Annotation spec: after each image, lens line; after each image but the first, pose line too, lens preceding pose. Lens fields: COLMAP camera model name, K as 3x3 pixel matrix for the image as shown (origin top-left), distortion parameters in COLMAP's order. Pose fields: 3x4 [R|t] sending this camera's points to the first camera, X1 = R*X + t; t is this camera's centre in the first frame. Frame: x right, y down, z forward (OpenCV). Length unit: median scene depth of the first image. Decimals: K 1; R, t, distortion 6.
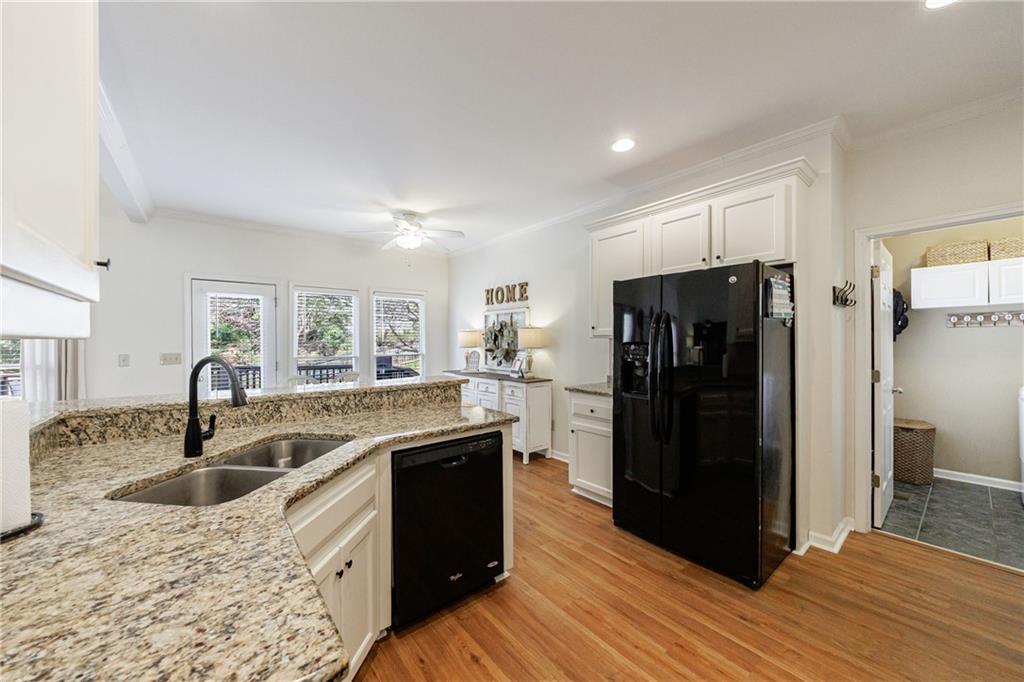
lens RADIAL K [[372.1, 0, 514.1], [0, 372.1, 341.5], [0, 0, 1]] dist [-0.000643, -0.000018]
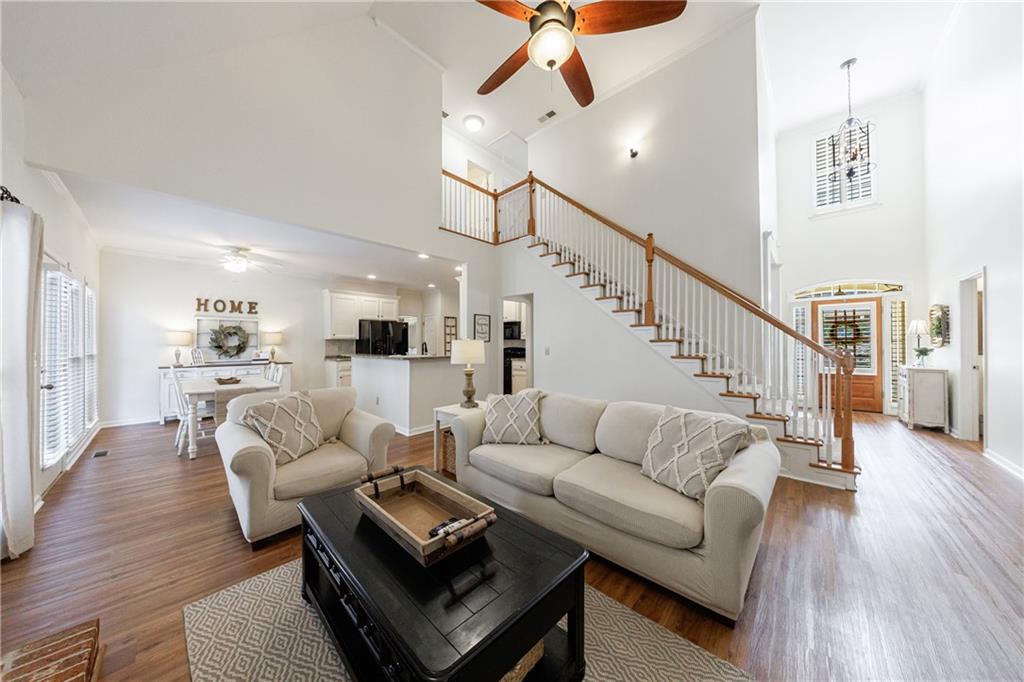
lens RADIAL K [[324.0, 0, 502.7], [0, 324.0, 342.0], [0, 0, 1]] dist [0.007501, -0.000304]
pose [[-0.119217, 0.007975, 0.992836, -1.395970], [0.004059, 0.999963, -0.007545, 0.020013], [-0.992860, 0.003130, -0.119245, 0.138188]]
